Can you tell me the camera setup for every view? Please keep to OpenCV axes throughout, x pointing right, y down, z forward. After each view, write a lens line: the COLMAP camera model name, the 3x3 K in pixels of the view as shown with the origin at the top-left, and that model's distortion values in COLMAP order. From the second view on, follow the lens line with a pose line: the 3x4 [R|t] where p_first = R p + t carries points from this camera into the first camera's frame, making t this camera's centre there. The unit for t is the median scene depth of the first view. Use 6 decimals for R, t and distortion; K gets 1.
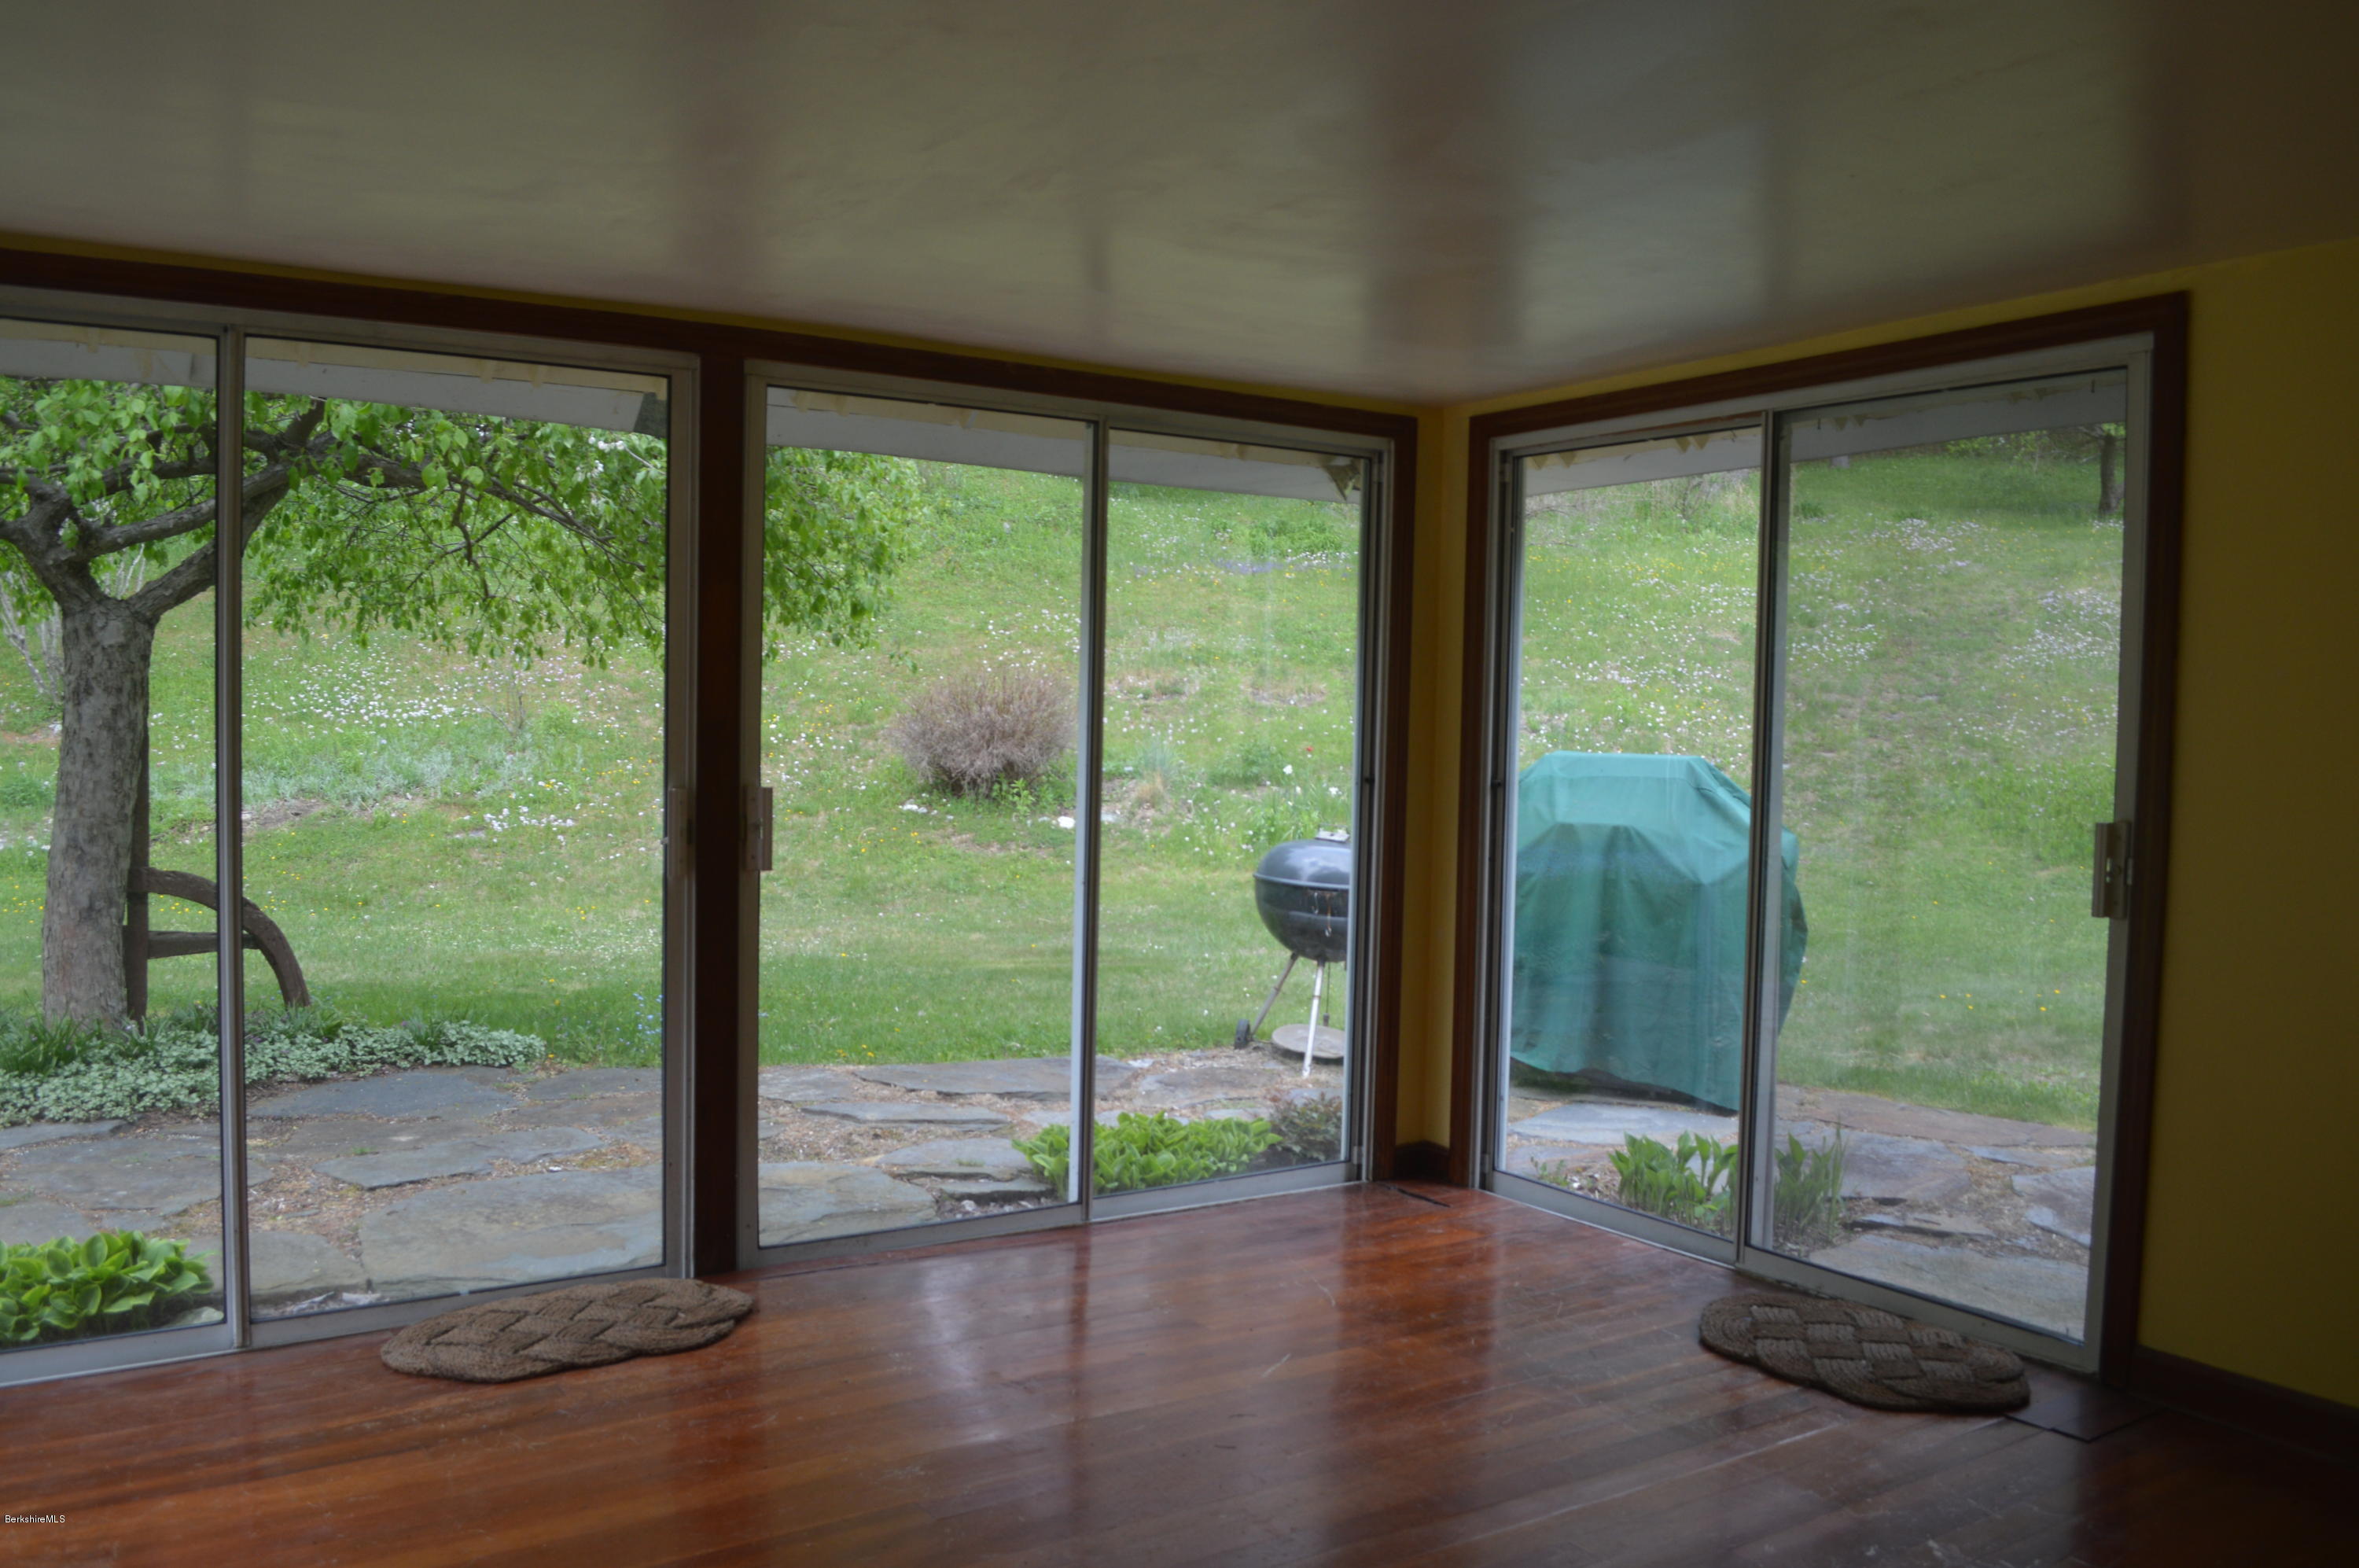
lens RADIAL K [[1902.7, 0, 1180.8], [0, 1902.7, 783.1], [0, 0, 1]] dist [-0.072793, 0.002728]
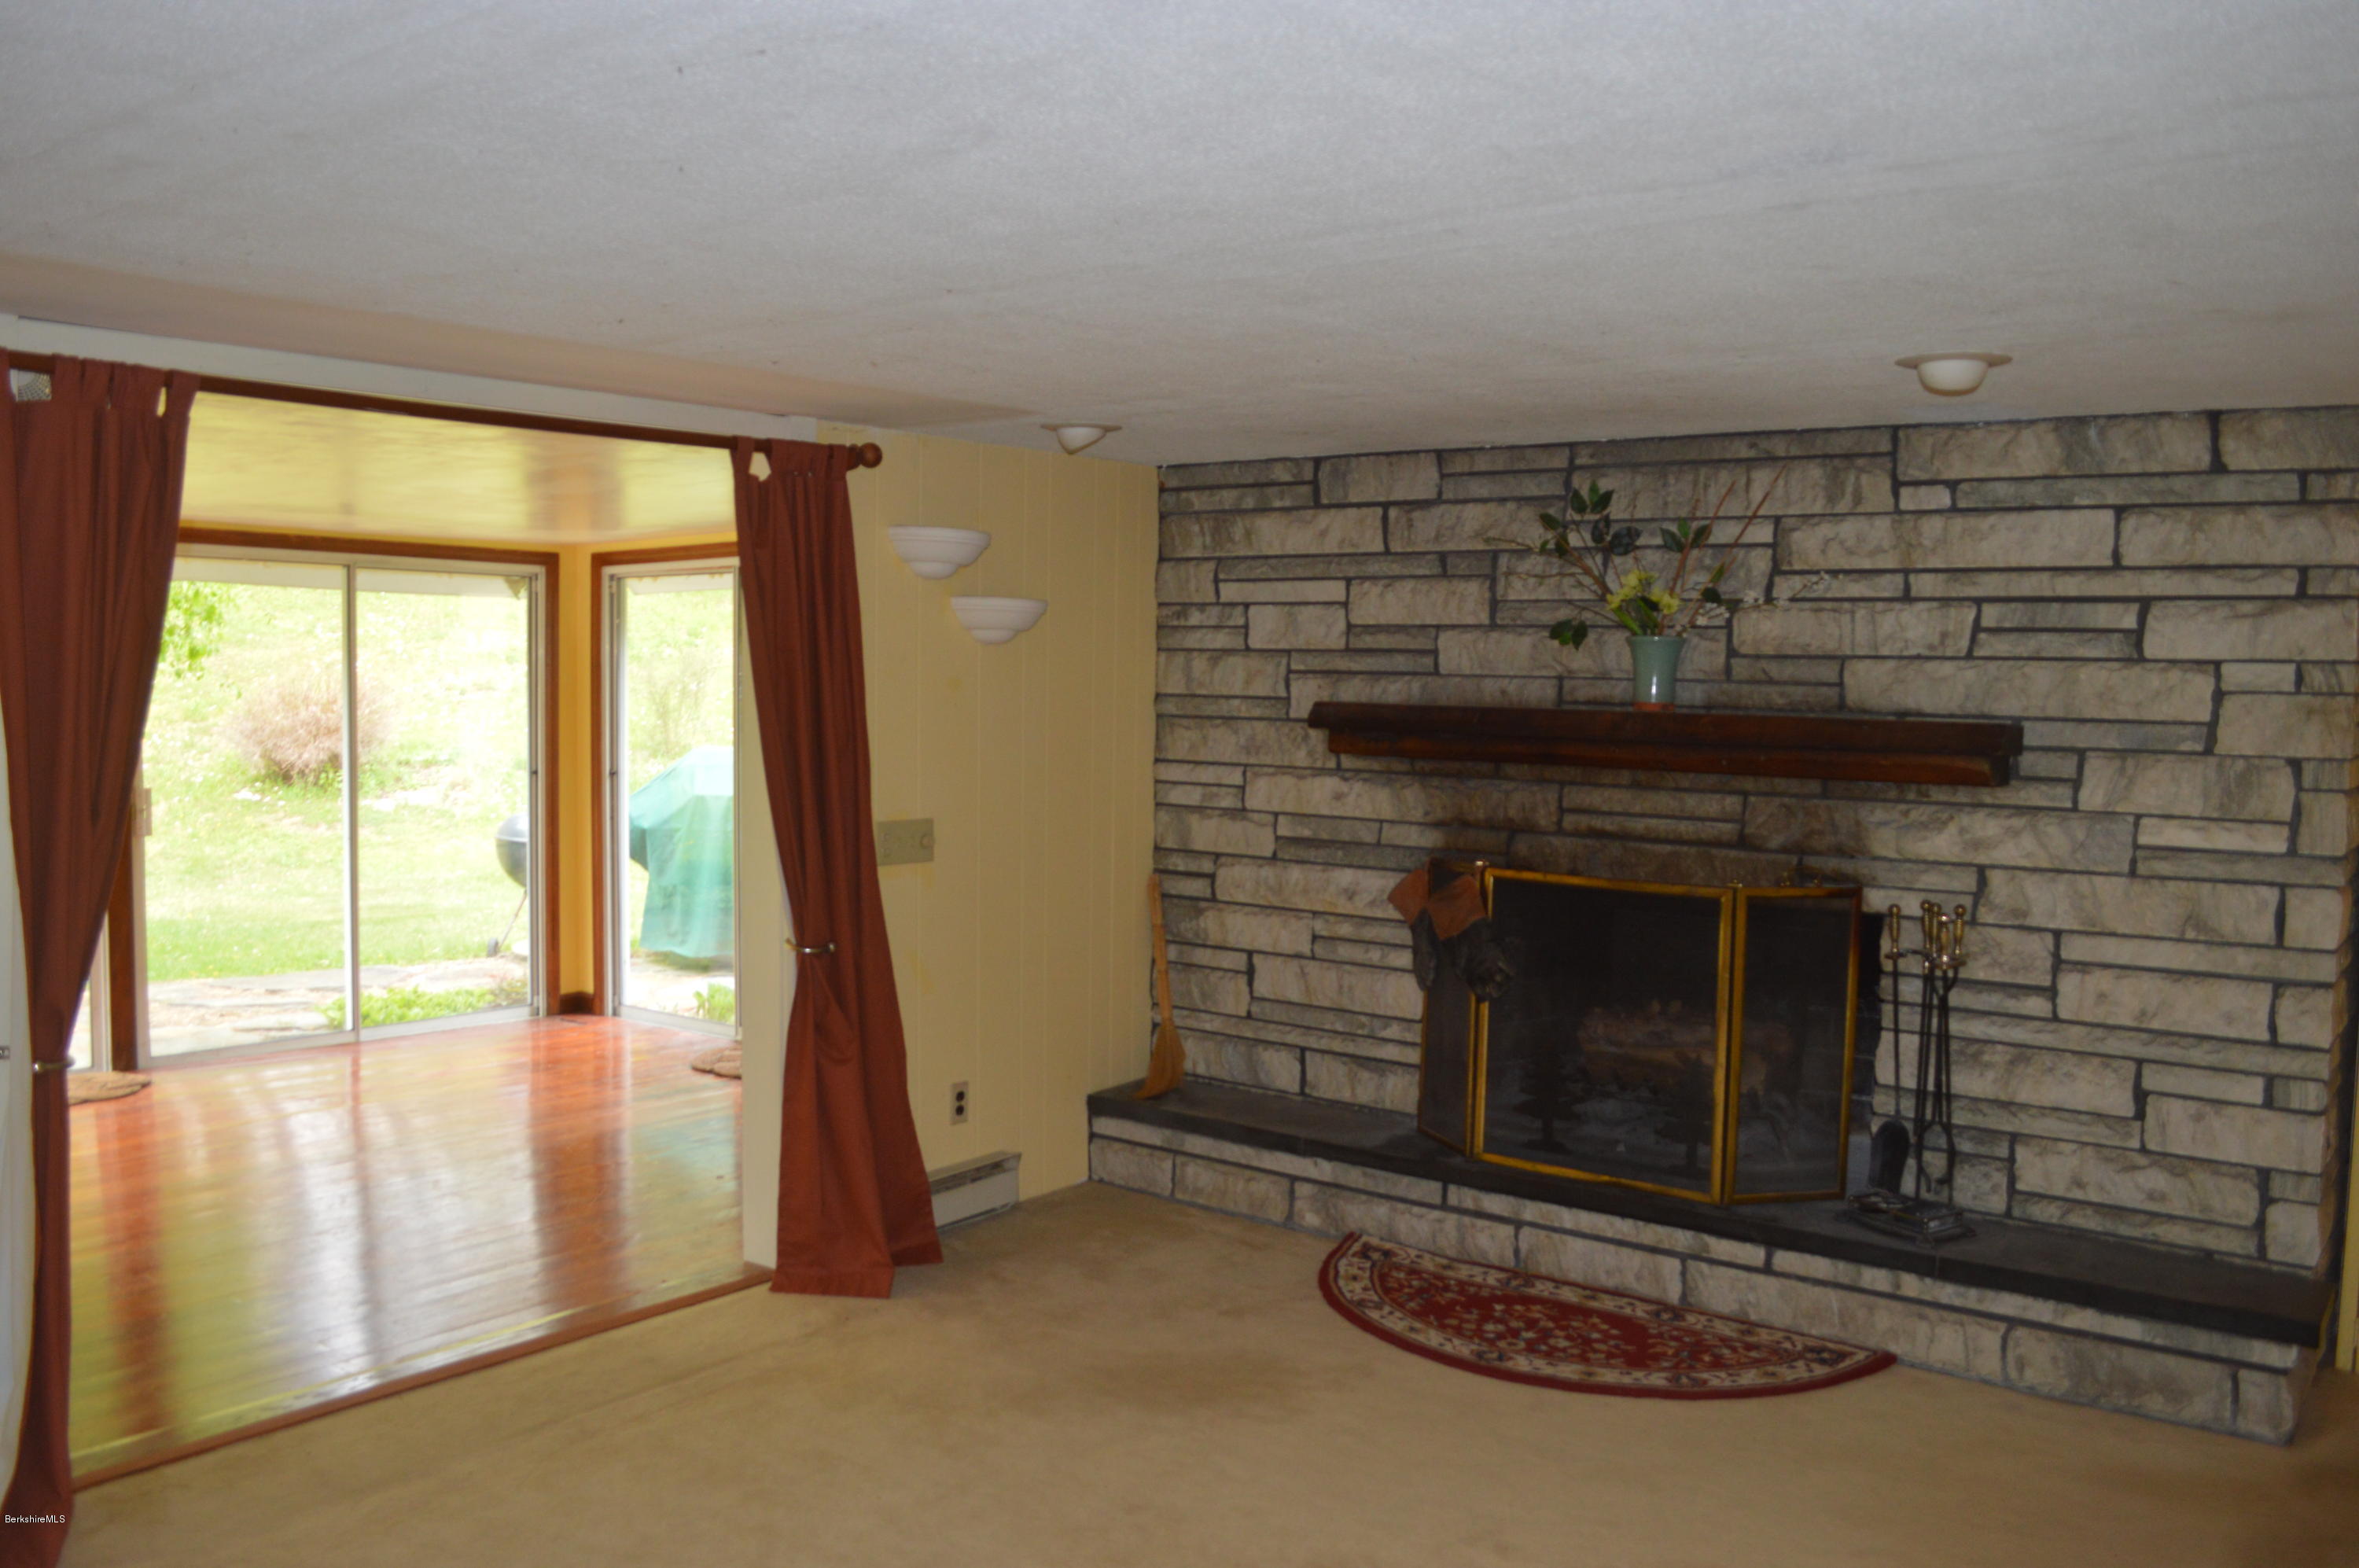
lens RADIAL K [[1902.7, 0, 1179.1], [0, 1902.7, 782.0], [0, 0, 1]] dist [-0.072793, 0.002728]
pose [[0.948990, -0.025799, 0.314250, 0.039721], [0.020423, 0.999584, 0.020389, -0.006803], [-0.314645, -0.012931, 0.949121, -0.254525]]
